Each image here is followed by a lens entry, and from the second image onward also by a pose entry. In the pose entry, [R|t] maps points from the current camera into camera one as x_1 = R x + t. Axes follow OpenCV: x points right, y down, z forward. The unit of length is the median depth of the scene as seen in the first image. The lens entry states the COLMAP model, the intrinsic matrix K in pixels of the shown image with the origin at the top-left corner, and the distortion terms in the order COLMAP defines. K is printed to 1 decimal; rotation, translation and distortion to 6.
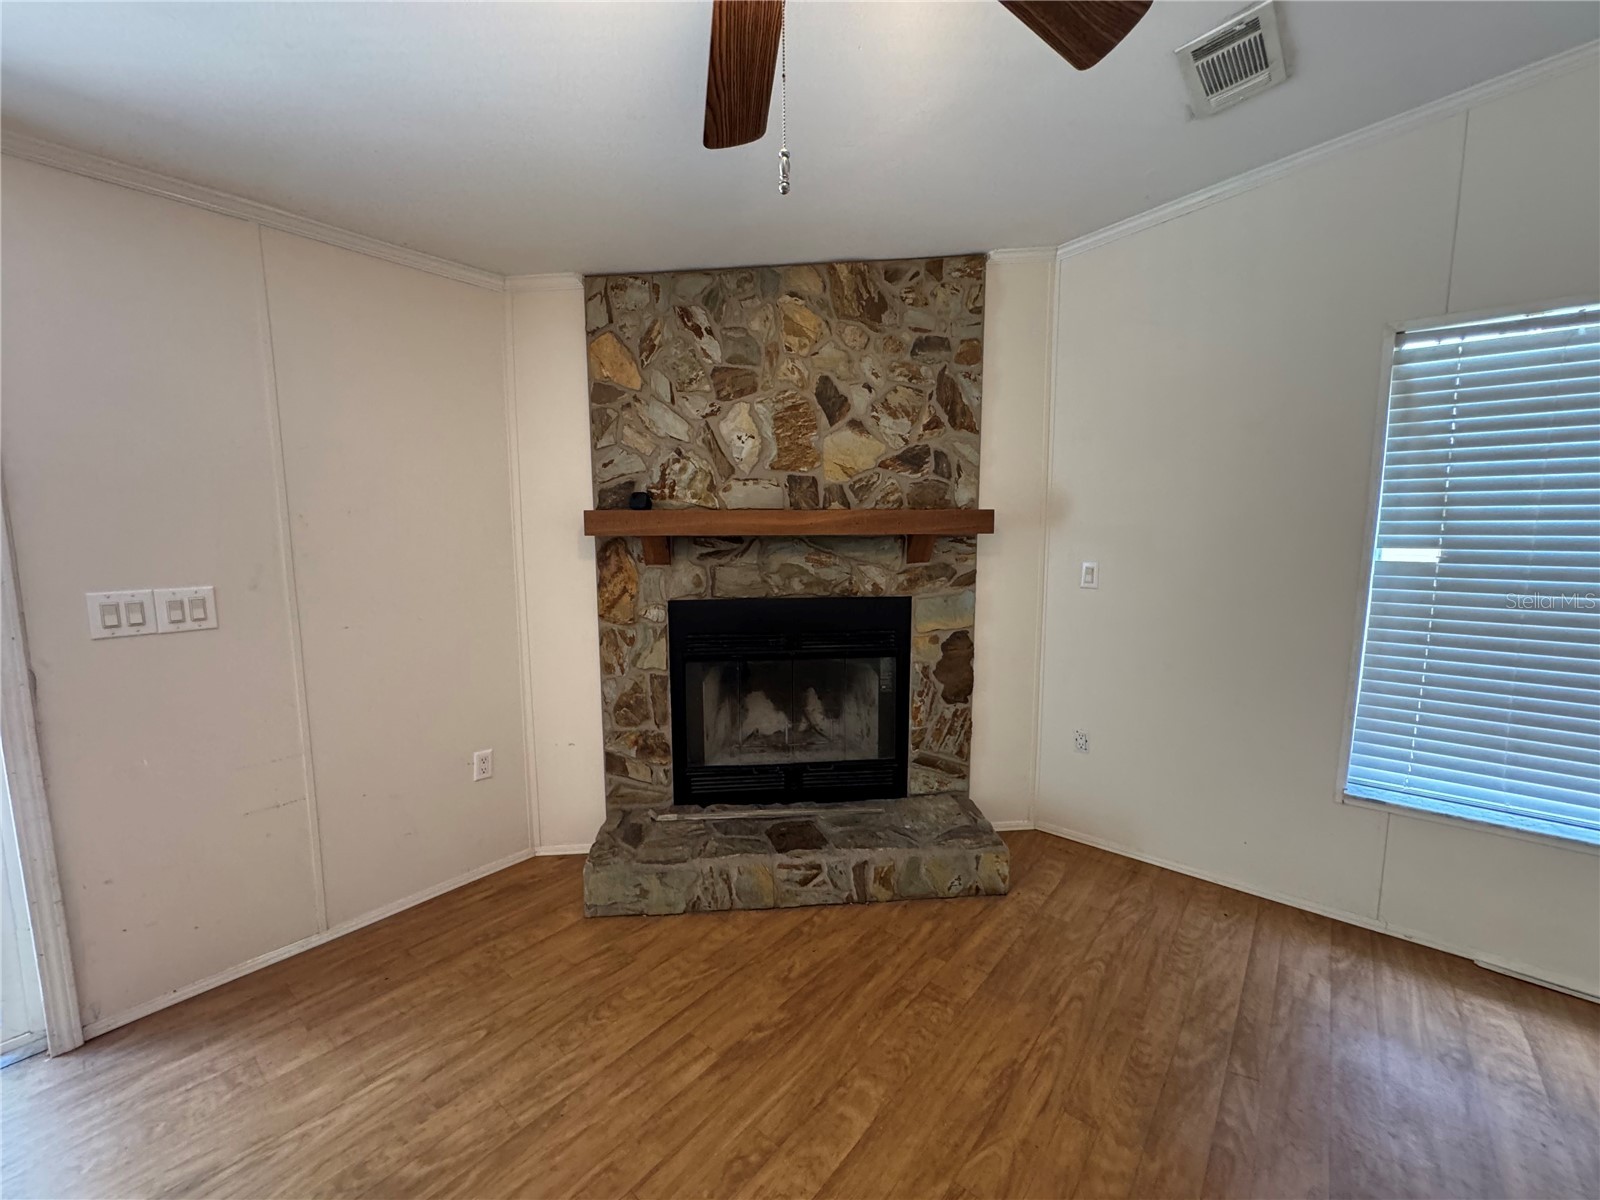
lens RADIAL K [[640.0, 0, 800.9], [0, 640.0, 596.1], [0, 0, 1]] dist [-0.001817, -0.000061]
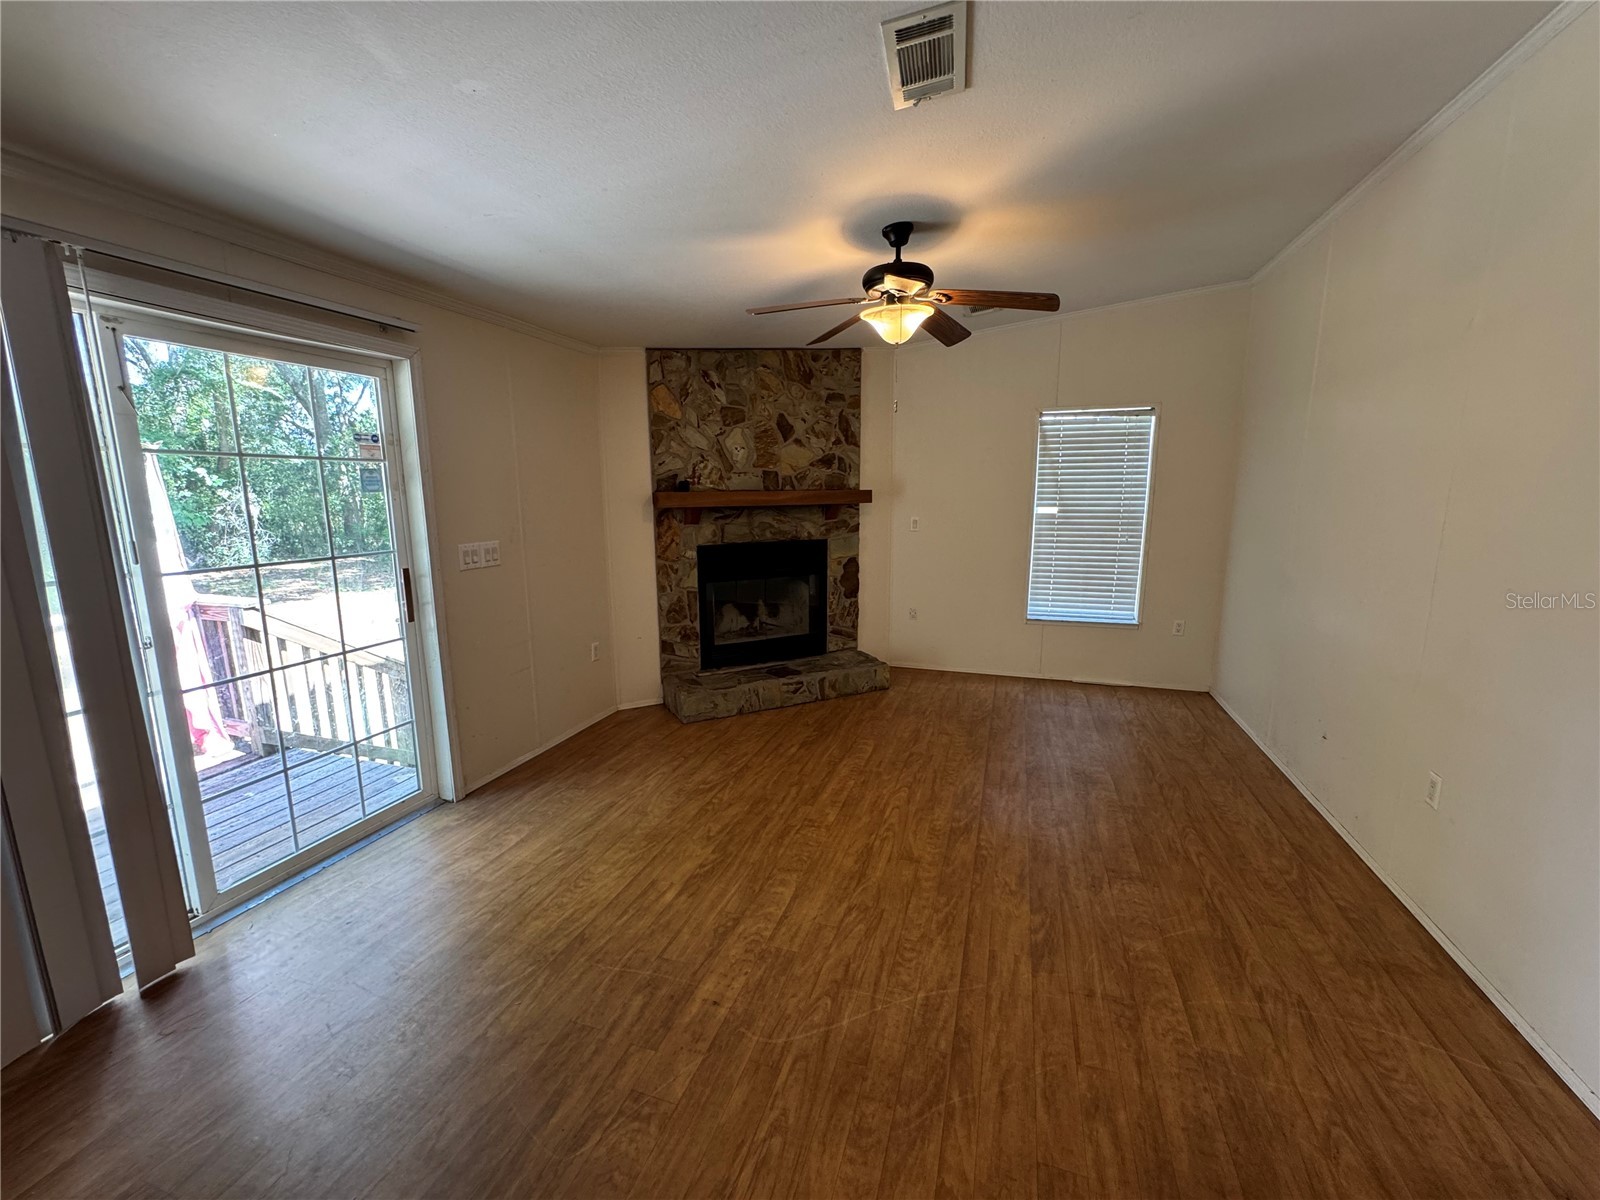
lens RADIAL K [[640.0, 0, 800.9], [0, 640.0, 596.1], [0, 0, 1]] dist [-0.001817, -0.000061]
pose [[0.931999, -0.065775, 0.356442, -0.567692], [0.046212, 0.996934, 0.063135, 0.045629], [-0.359502, -0.042370, 0.932182, -0.669258]]
